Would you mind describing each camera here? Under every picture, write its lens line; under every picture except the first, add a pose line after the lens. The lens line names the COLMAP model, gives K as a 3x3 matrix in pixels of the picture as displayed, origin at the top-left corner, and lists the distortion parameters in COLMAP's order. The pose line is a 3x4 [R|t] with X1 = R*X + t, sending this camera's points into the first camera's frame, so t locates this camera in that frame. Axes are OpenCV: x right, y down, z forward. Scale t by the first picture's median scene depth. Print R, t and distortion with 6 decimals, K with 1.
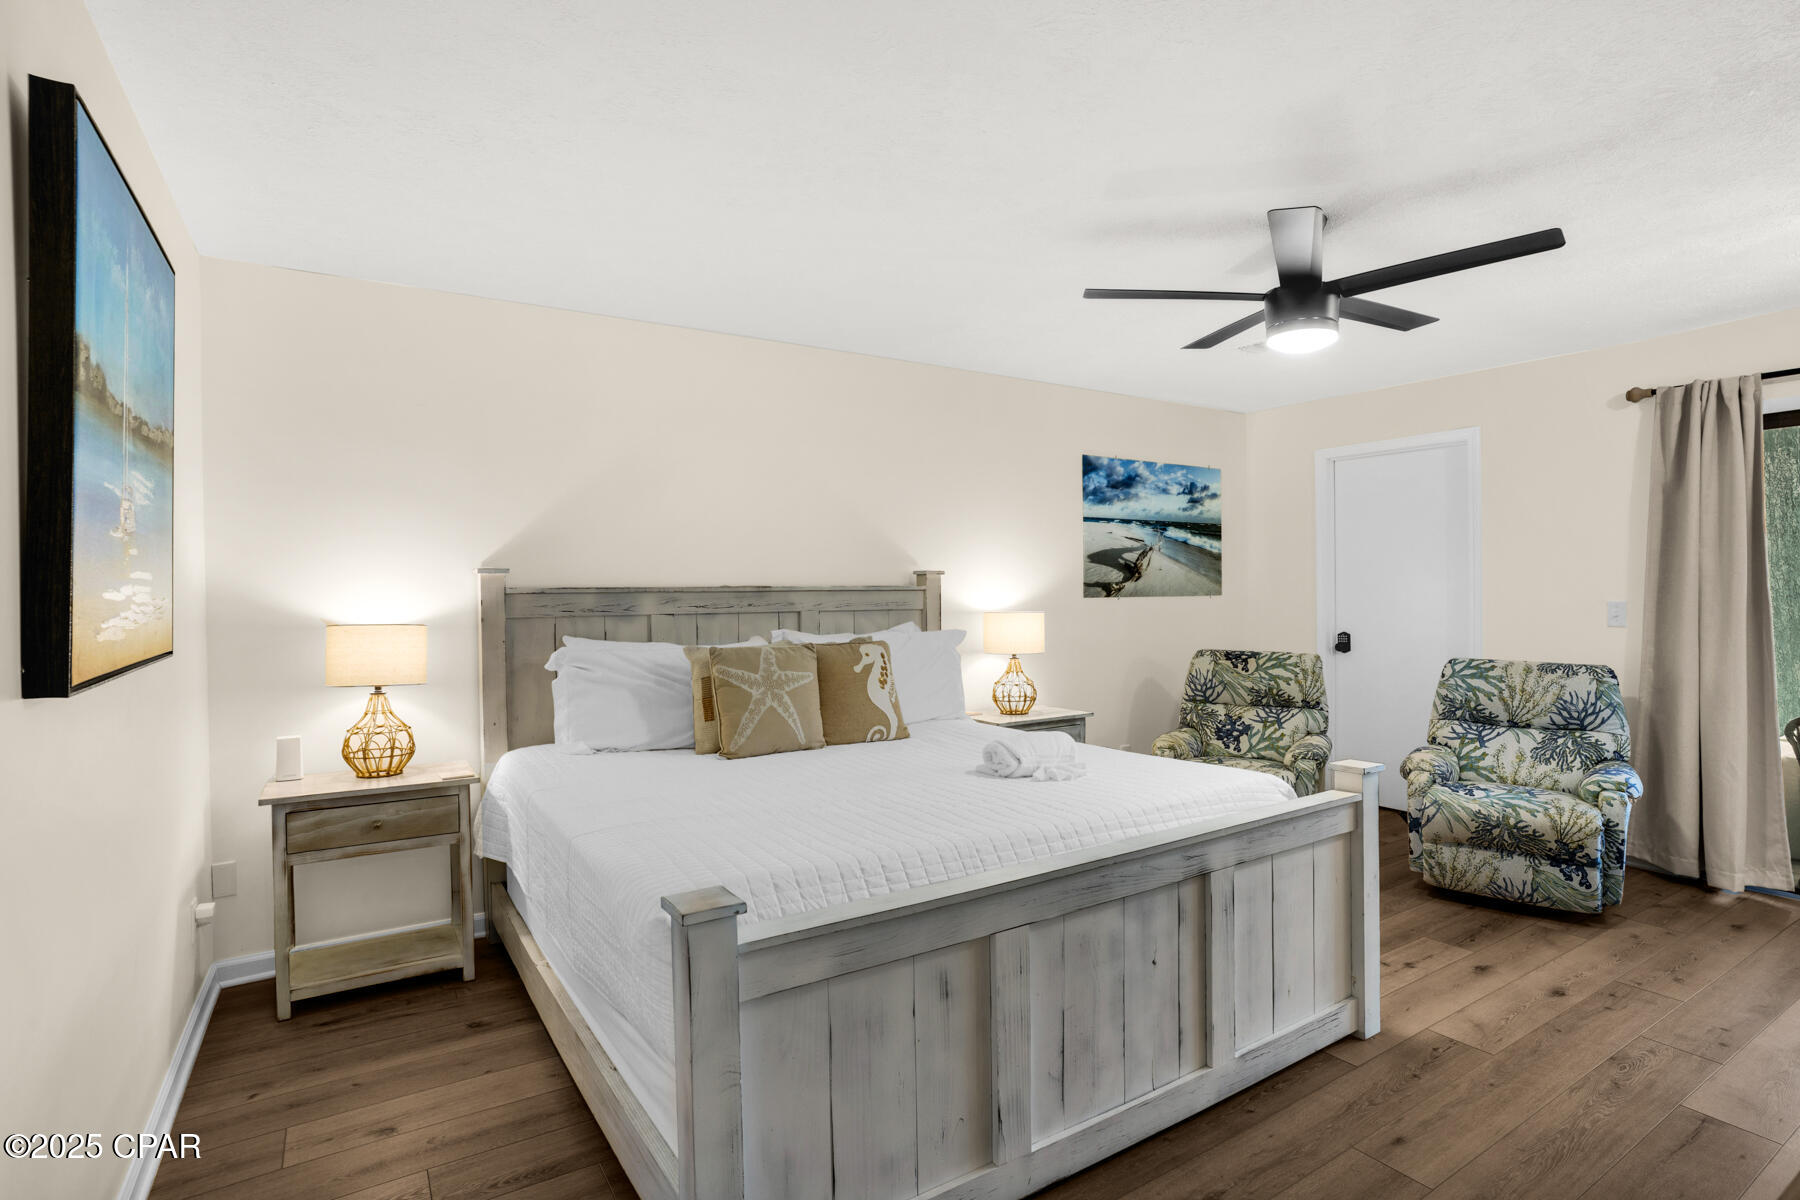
lens RADIAL K [[885.9, 0, 900.4], [0, 885.9, 594.0], [0, 0, 1]] dist [-0.060630, 0.028791]
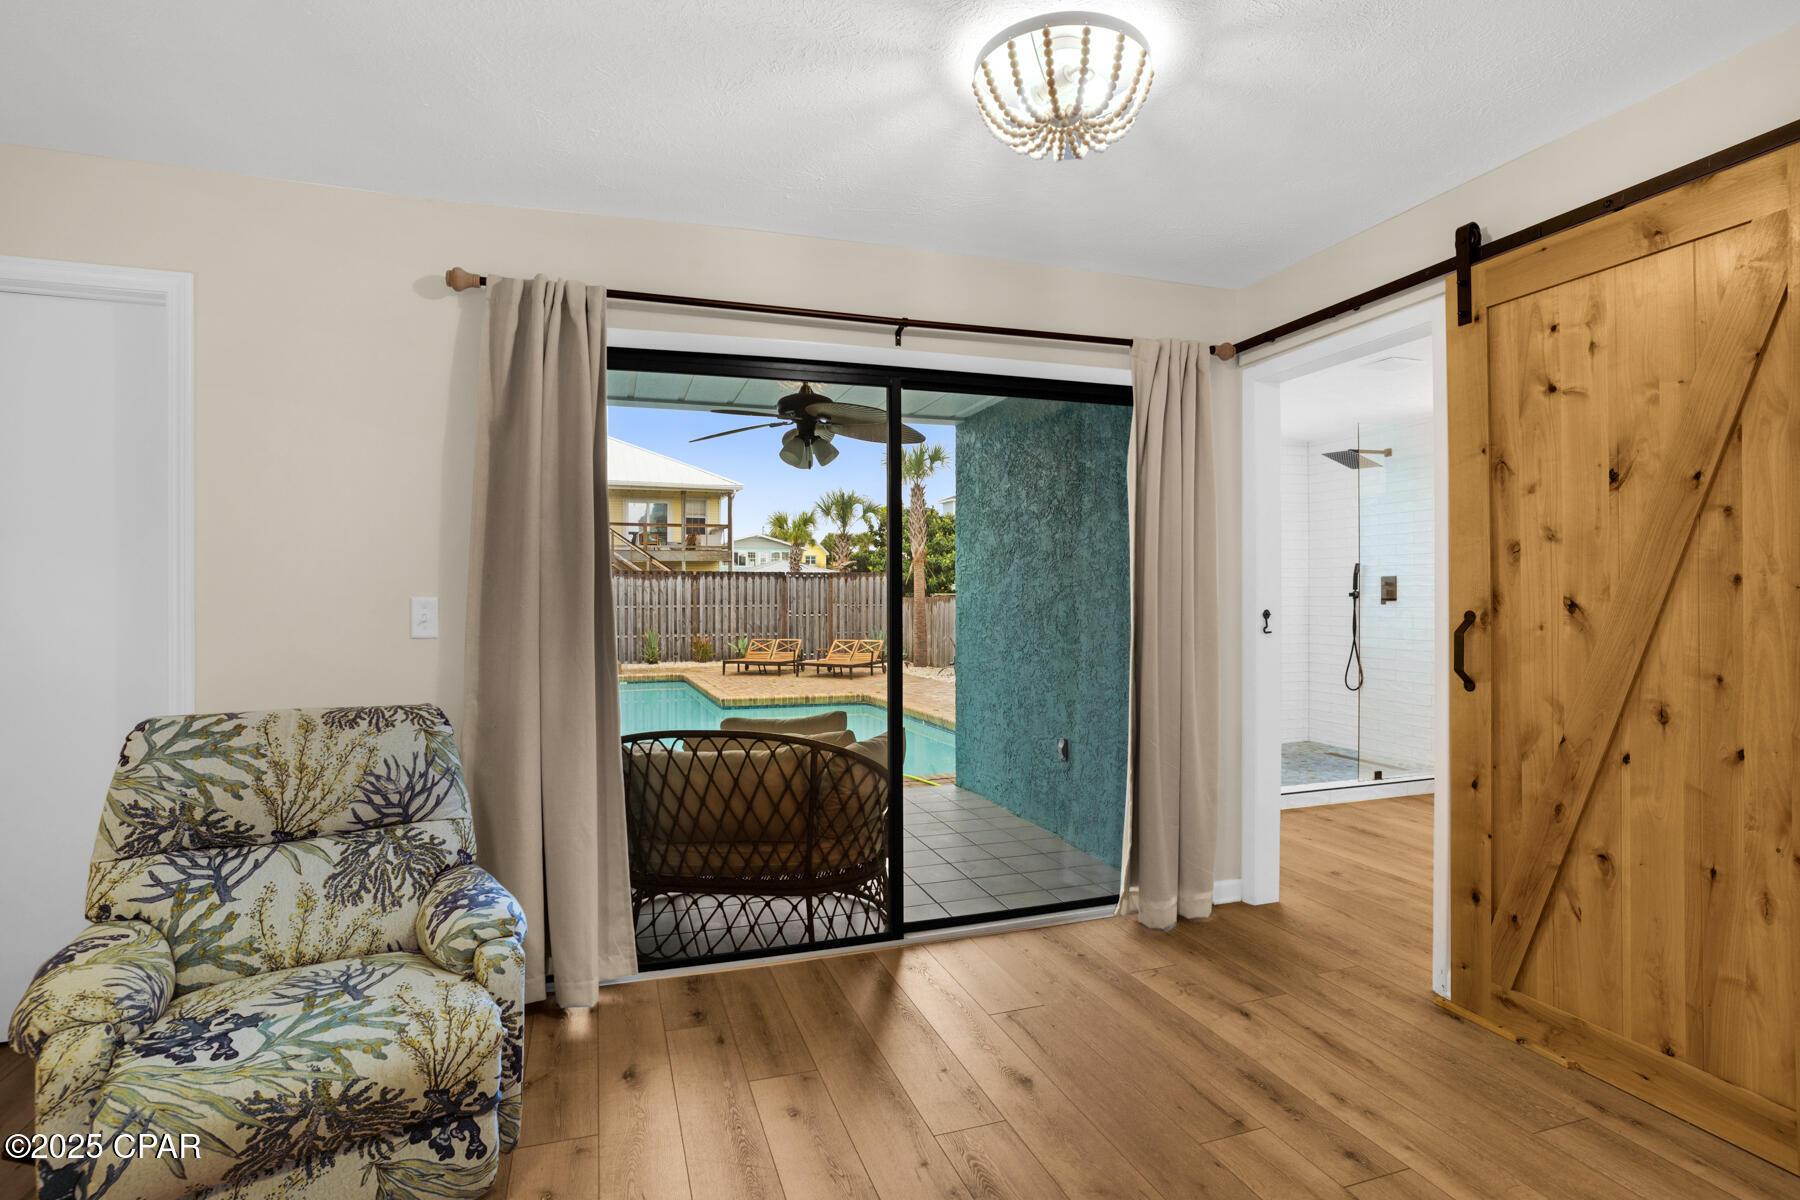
lens RADIAL K [[899.7, 0, 896.2], [0, 899.7, 594.2], [0, 0, 1]] dist [-0.068398, 0.037823]
pose [[0.242257, 0.007577, 0.970183, 0.297090], [0.005956, 0.999939, -0.009297, 0.014448], [-0.970194, 0.008030, 0.242197, 0.529426]]
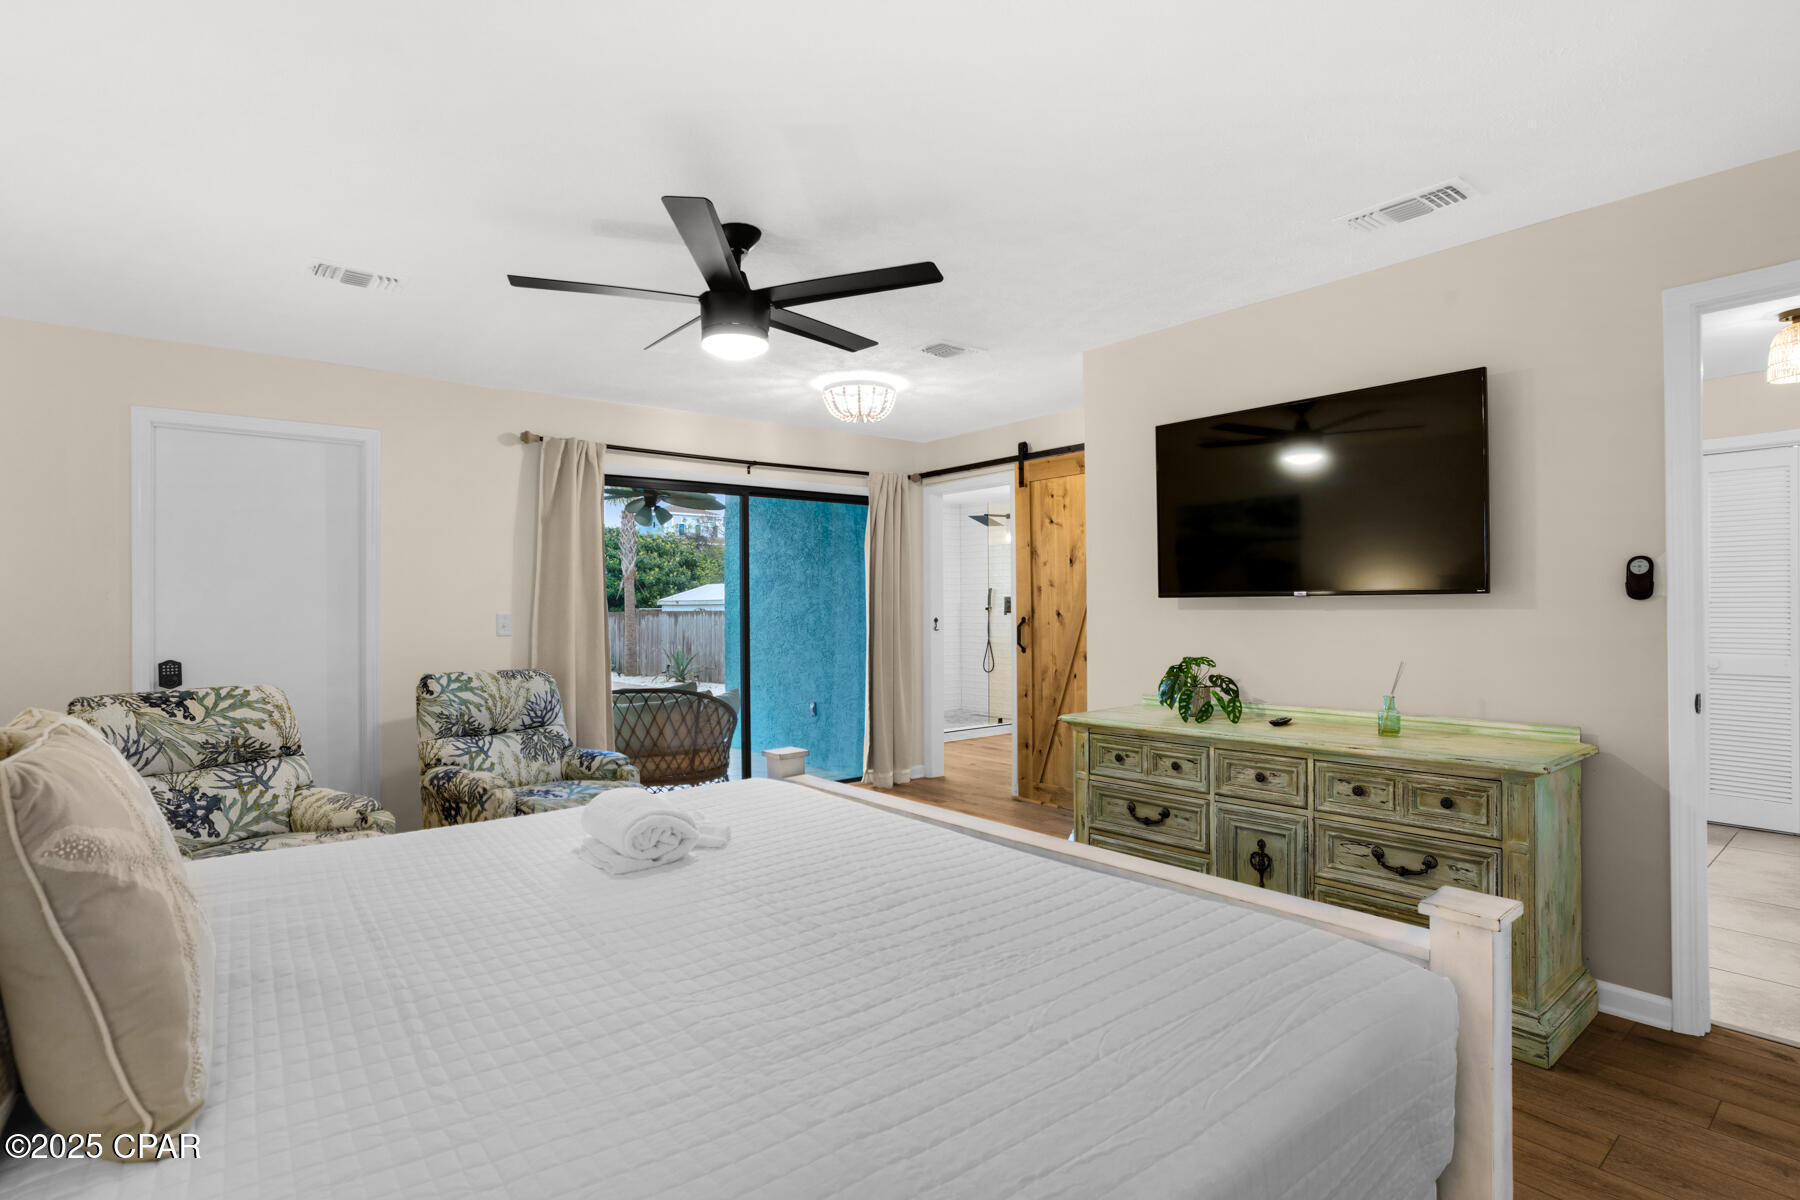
lens RADIAL K [[899.7, 0, 896.2], [0, 899.7, 594.2], [0, 0, 1]] dist [-0.068398, 0.037823]
pose [[-0.111922, 0.022467, 0.993463, -0.411609], [0.012287, 0.999699, -0.021224, 0.014946], [-0.993641, 0.009832, -0.112164, 0.647653]]
